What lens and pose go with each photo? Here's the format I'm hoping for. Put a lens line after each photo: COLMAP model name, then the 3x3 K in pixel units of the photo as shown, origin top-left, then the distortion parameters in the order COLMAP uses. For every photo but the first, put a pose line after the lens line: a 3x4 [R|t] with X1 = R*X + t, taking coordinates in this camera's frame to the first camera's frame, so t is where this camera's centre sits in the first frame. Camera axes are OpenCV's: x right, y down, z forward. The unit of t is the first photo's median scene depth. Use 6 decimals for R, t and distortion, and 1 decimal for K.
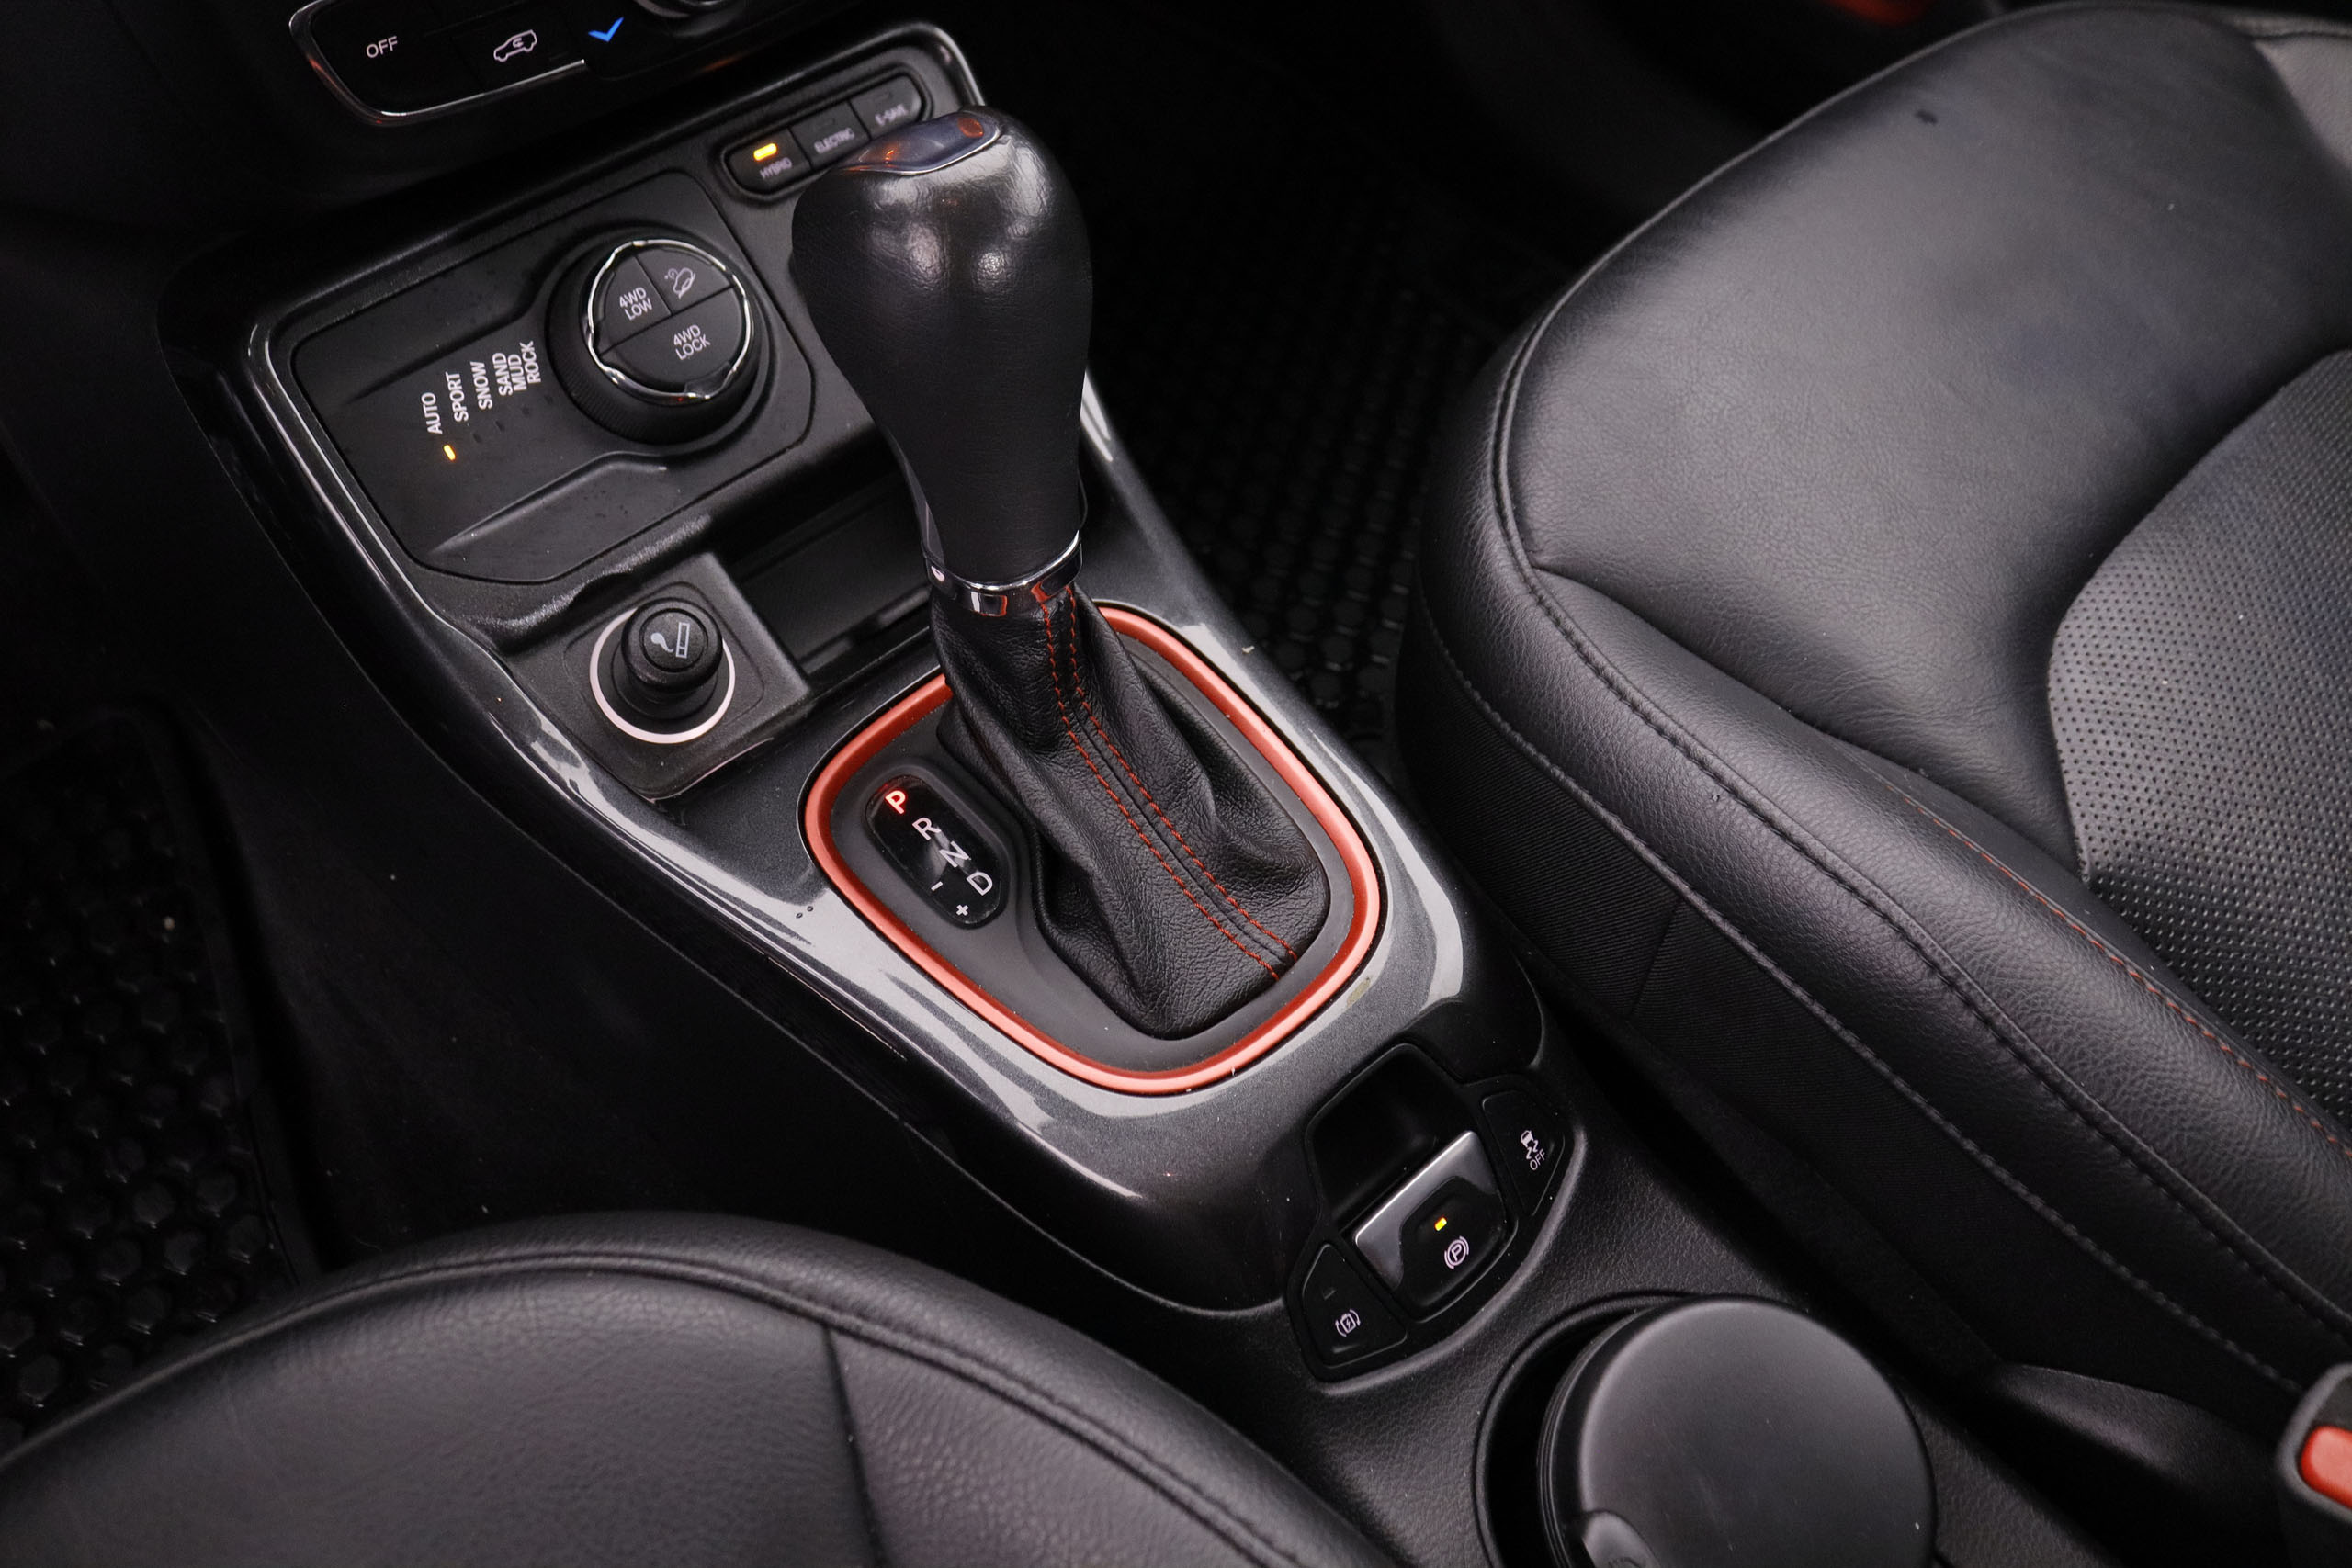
lens RADIAL K [[1908.6, 0, 1173.0], [0, 1908.6, 739.9], [0, 0, 1]] dist [-0.157657, 0.116149]
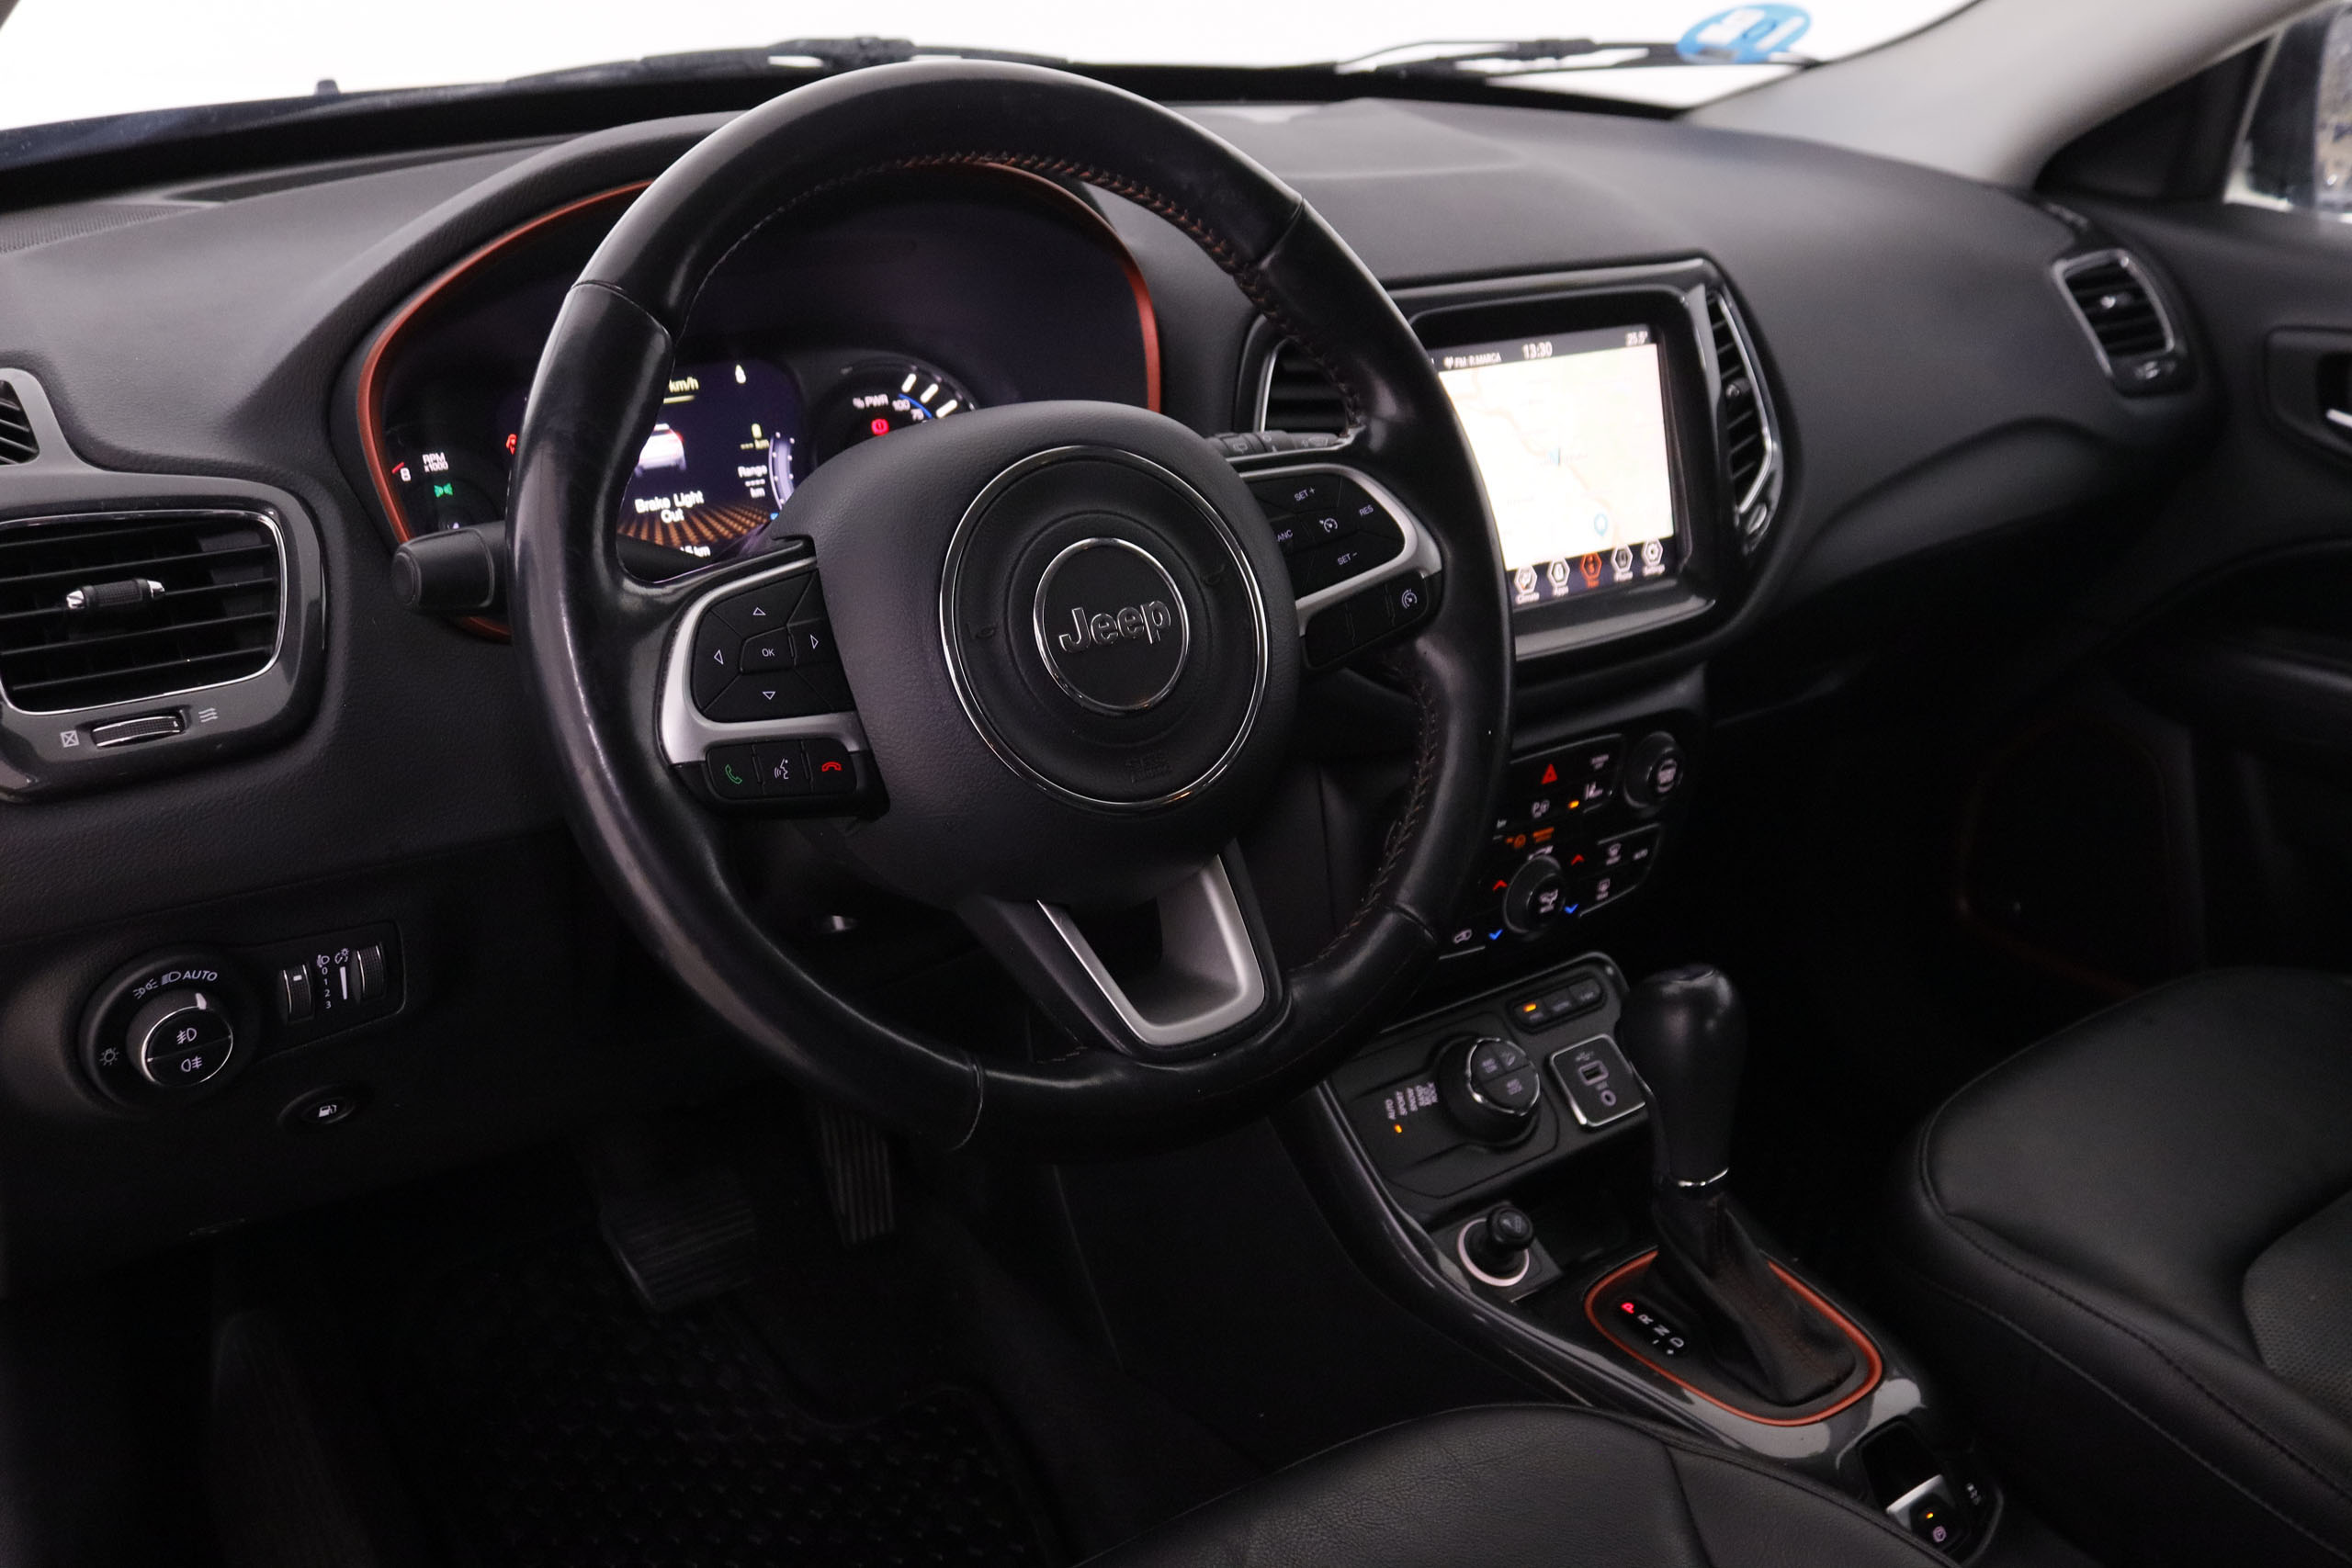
lens RADIAL K [[2163.2, 0, 1231.5], [0, 2163.2, 773.4], [0, 0, 1]] dist [-0.090086, 0.000000]
pose [[0.994960, 0.022943, -0.097615, -0.340099], [-0.068577, 0.865921, -0.495457, 0.660390], [0.073160, 0.499654, 0.863130, -1.178048]]
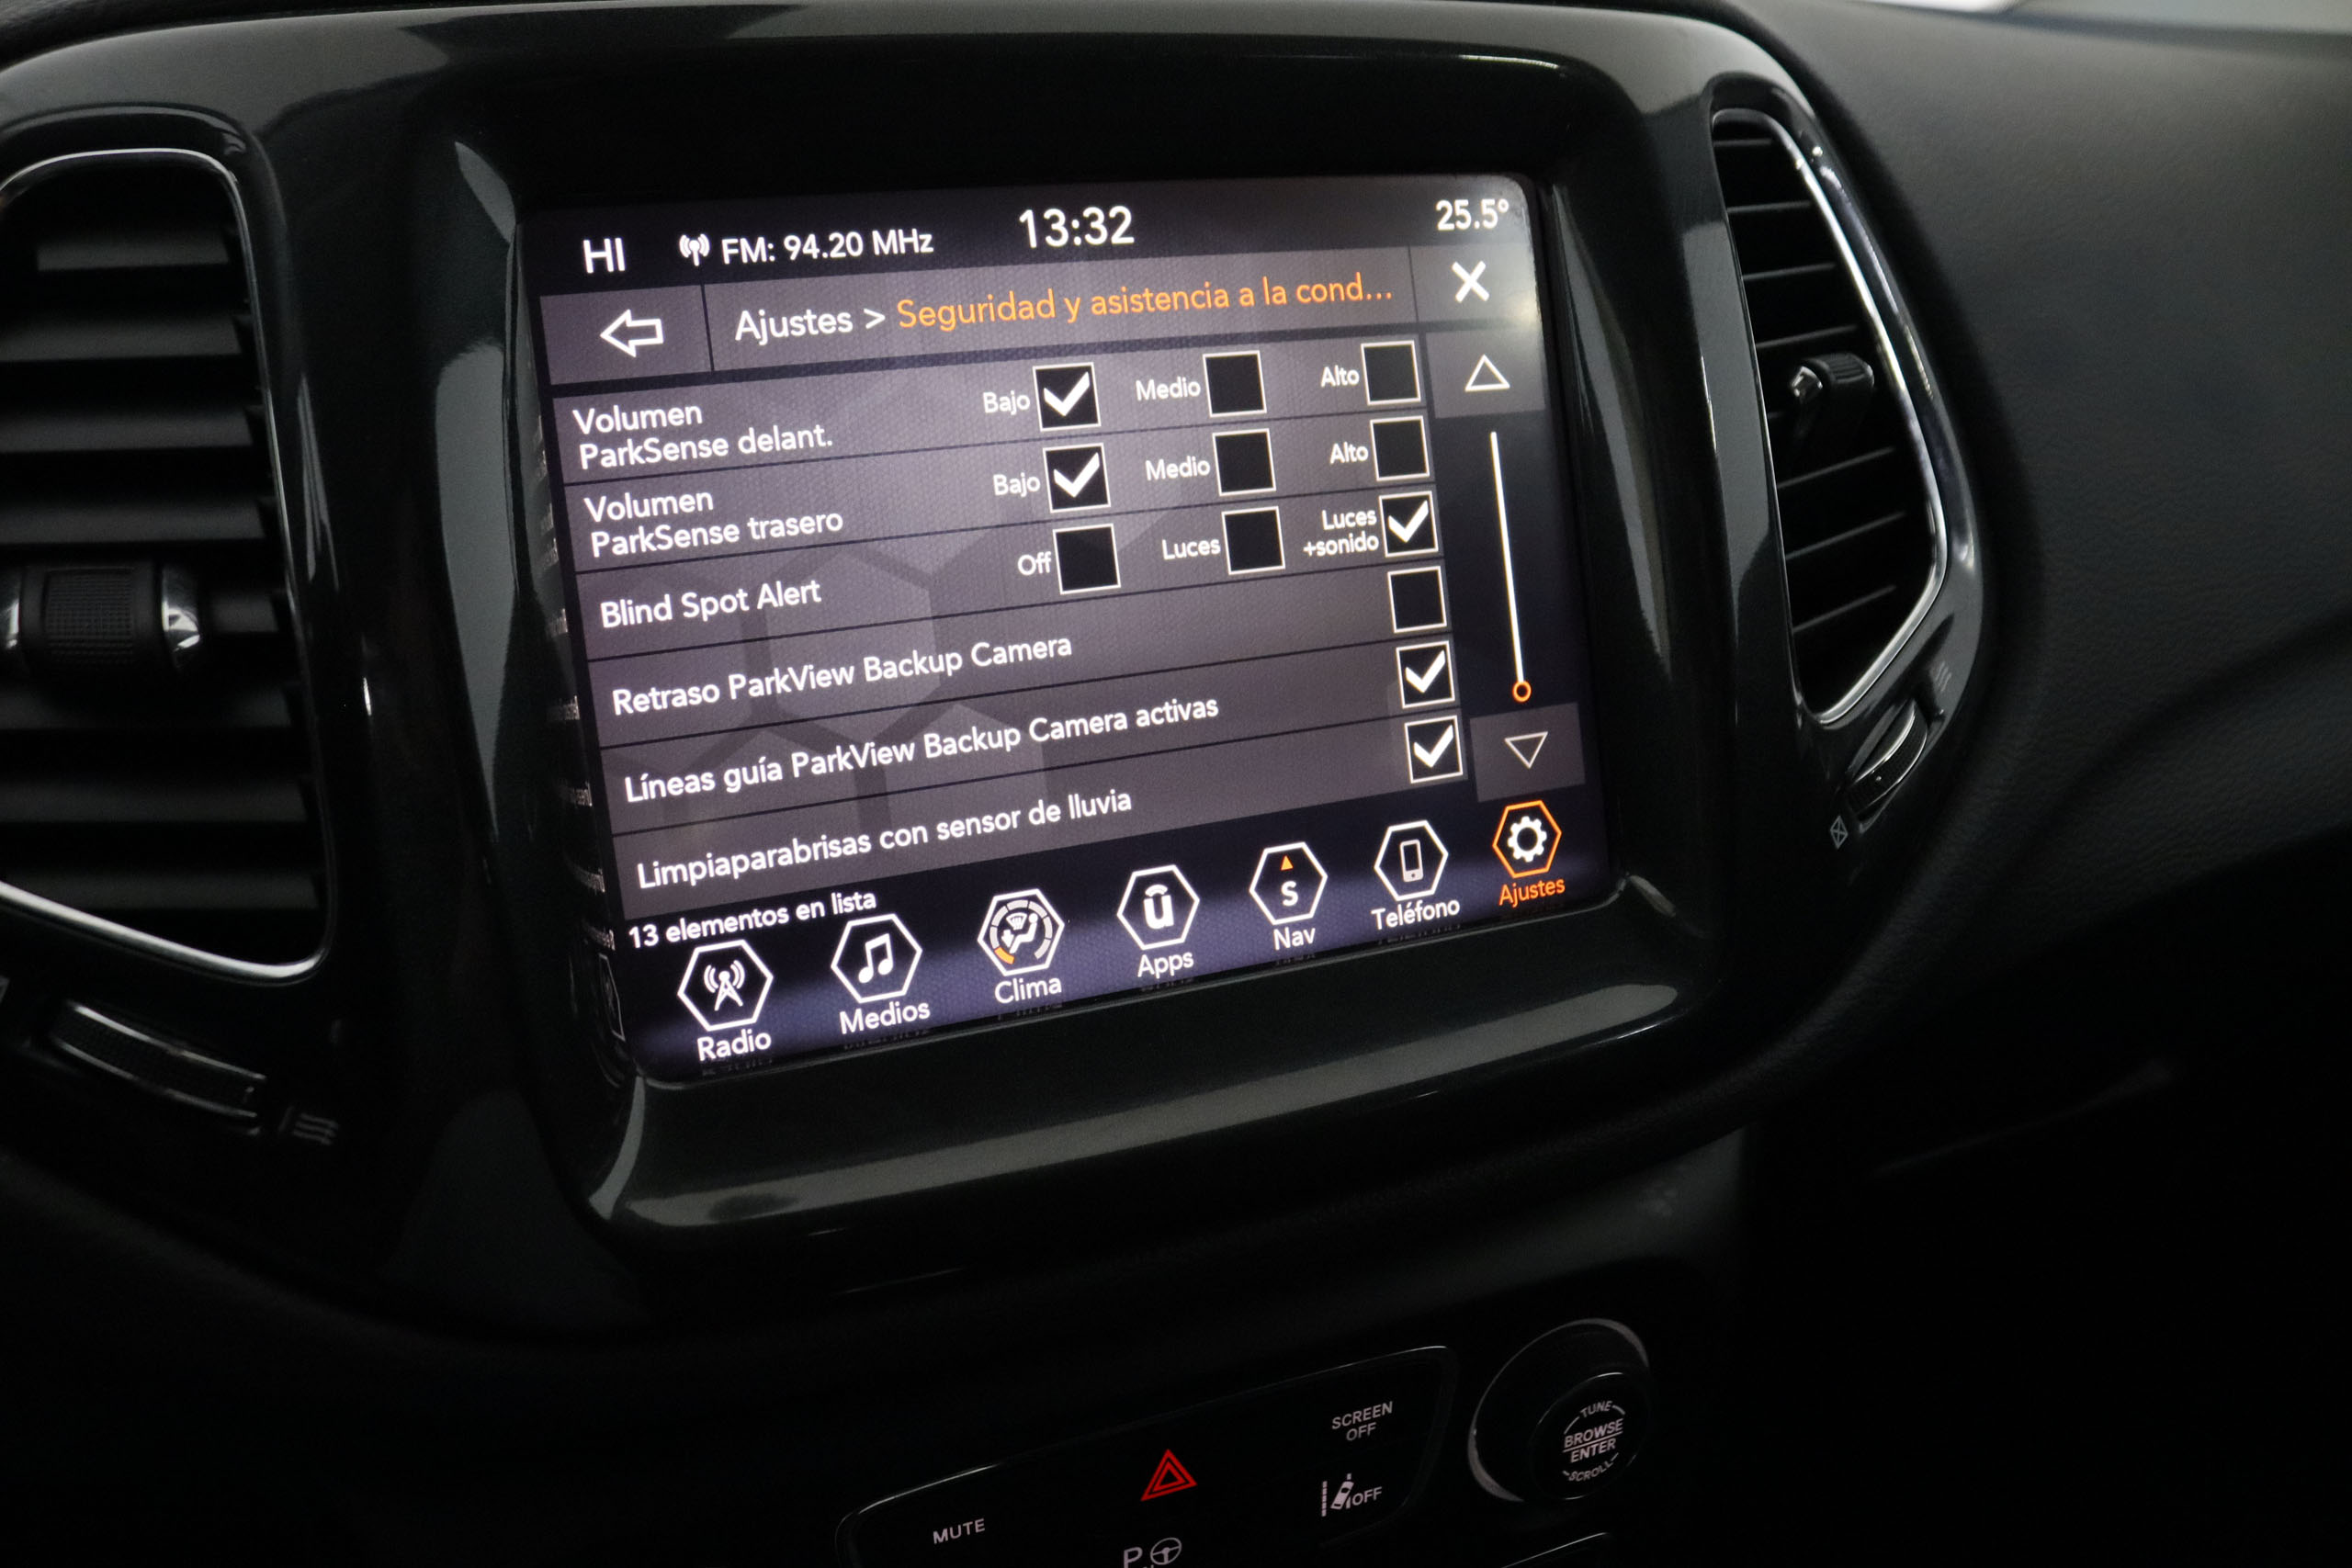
lens RADIAL K [[1908.6, 0, 1168.3], [0, 1908.6, 791.1], [0, 0, 1]] dist [-0.157657, 0.116149]
pose [[0.930399, 0.049594, -0.363178, 0.007054], [-0.239087, 0.833130, -0.498730, -0.355824], [0.277841, 0.550849, 0.787001, 0.134510]]
